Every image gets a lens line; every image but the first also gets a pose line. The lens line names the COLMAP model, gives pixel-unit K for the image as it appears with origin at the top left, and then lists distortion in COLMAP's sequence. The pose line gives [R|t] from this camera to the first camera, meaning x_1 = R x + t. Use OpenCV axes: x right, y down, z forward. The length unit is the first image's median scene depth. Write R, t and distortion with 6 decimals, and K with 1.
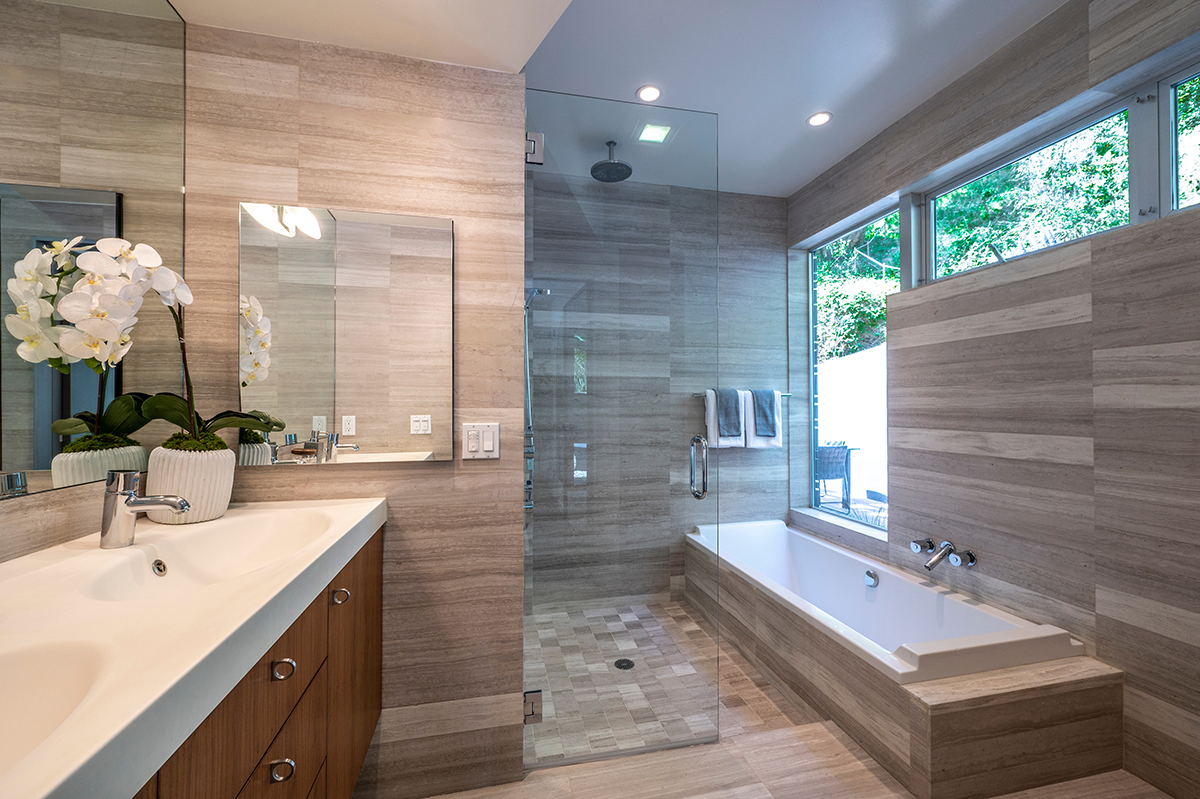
lens RADIAL K [[488.3, 0, 616.4], [0, 488.3, 401.7], [0, 0, 1]] dist [0.002157, -0.000774]
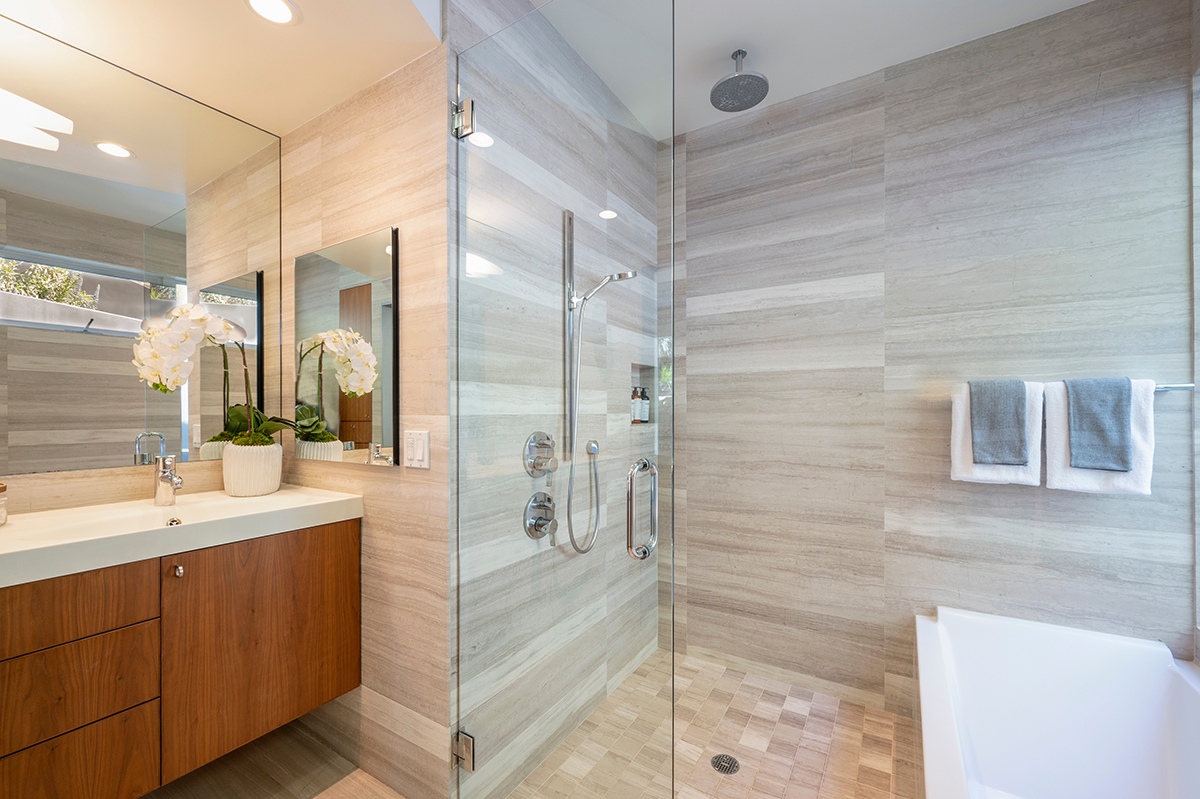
lens RADIAL K [[488.3, 0, 568.1], [0, 488.3, 412.5], [0, 0, 1]] dist [0.002157, -0.000774]
pose [[0.698549, 0.000493, -0.715562, 0.357629], [0.009857, 0.999898, 0.010312, 0.000457], [0.715494, -0.014256, 0.698473, 0.312547]]
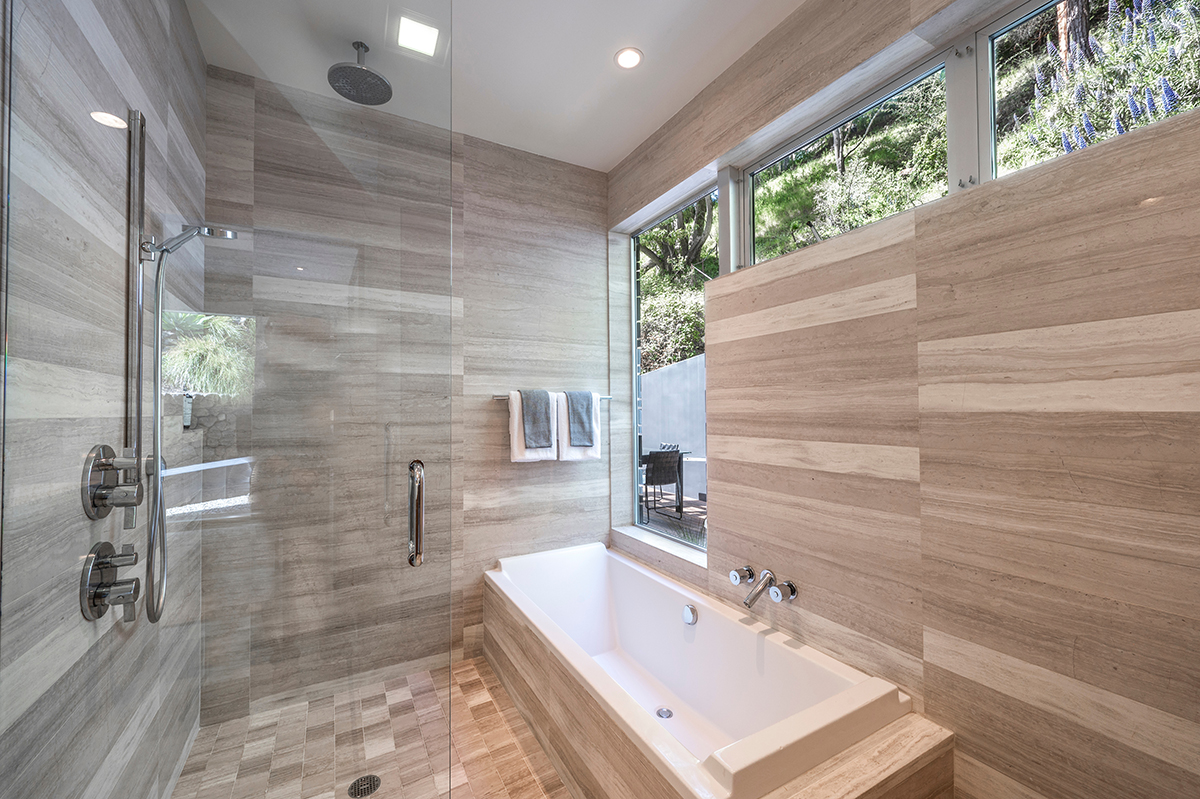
lens RADIAL K [[488.3, 0, 621.3], [0, 488.3, 400.8], [0, 0, 1]] dist [0.002157, -0.000774]
pose [[0.952993, 0.000858, 0.302992, 0.144530], [0.002345, 0.999945, -0.010208, 0.000794], [-0.302984, 0.010439, 0.952938, 0.215299]]
